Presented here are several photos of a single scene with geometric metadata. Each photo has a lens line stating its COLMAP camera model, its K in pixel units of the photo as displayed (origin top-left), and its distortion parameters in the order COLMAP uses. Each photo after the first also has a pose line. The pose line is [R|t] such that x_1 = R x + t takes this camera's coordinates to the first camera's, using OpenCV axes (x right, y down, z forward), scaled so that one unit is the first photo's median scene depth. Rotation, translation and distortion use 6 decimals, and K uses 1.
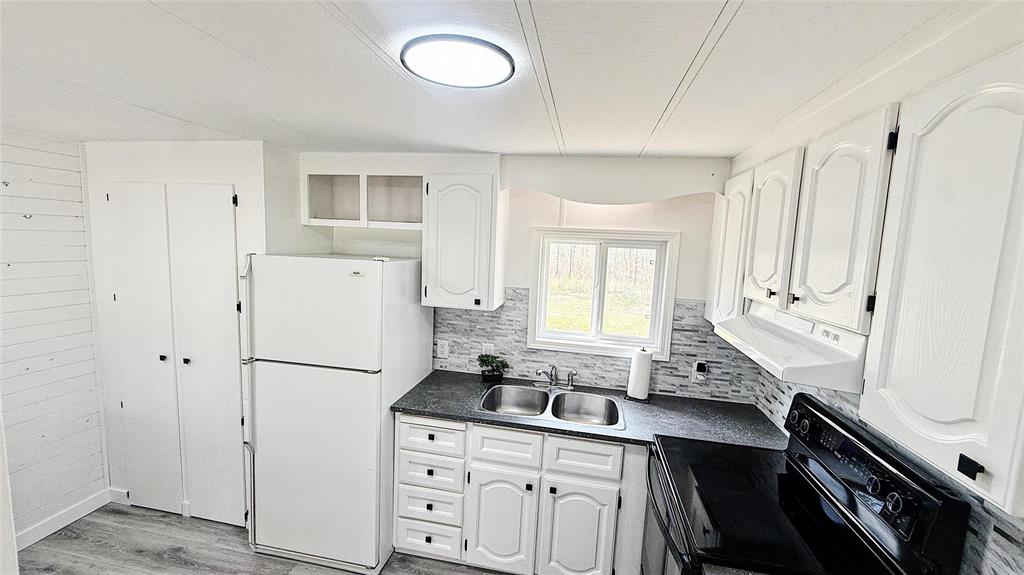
lens RADIAL K [[409.5, 0, 506.8], [0, 409.5, 286.8], [0, 0, 1]] dist [0.000469, 0.000369]
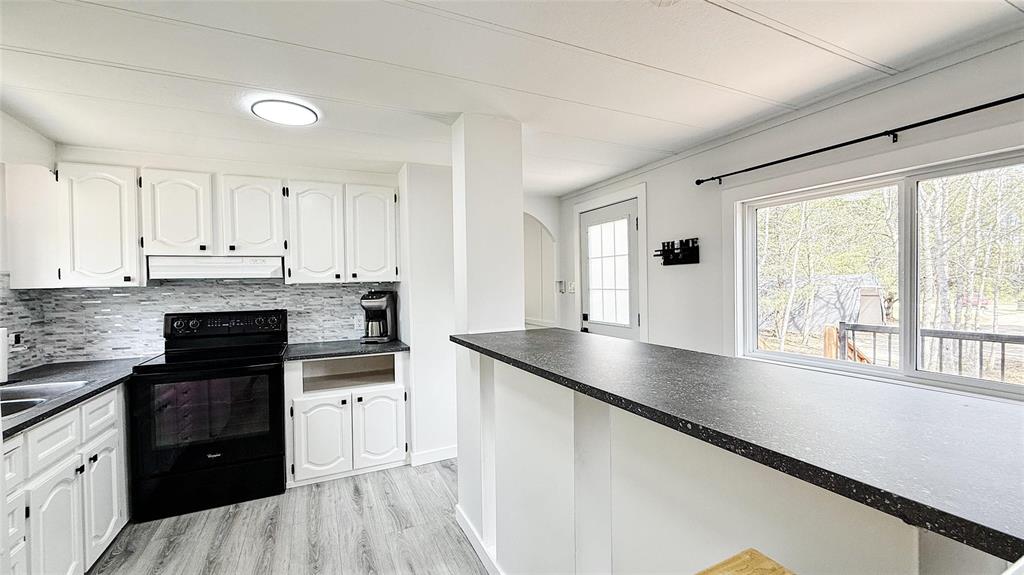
lens RADIAL K [[409.5, 0, 506.8], [0, 409.5, 286.8], [0, 0, 1]] dist [0.000469, 0.000369]
pose [[-0.595410, -0.038750, 0.802487, -1.041837], [0.084841, 0.990219, 0.110763, 0.063883], [-0.798930, 0.134033, -0.586299, 0.634354]]
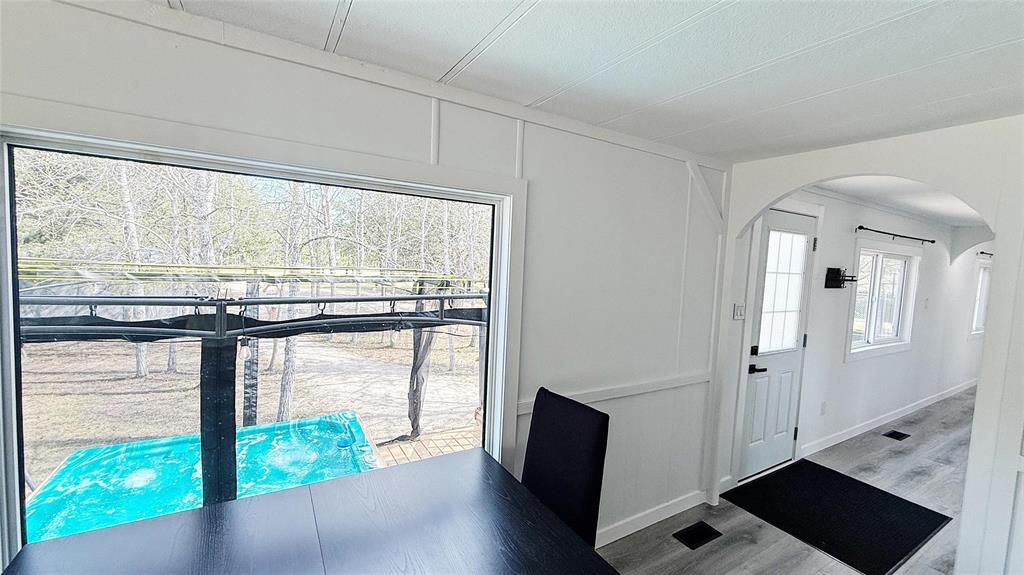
lens RADIAL K [[425.5, 0, 512.0], [0, 425.5, 287.5], [0, 0, 1]] dist [0.001947, 0.000334]
pose [[-0.734391, -0.030322, -0.678049, 1.575721], [-0.151223, 0.981200, 0.119911, 0.169004], [0.661666, 0.190598, -0.725170, -0.184591]]
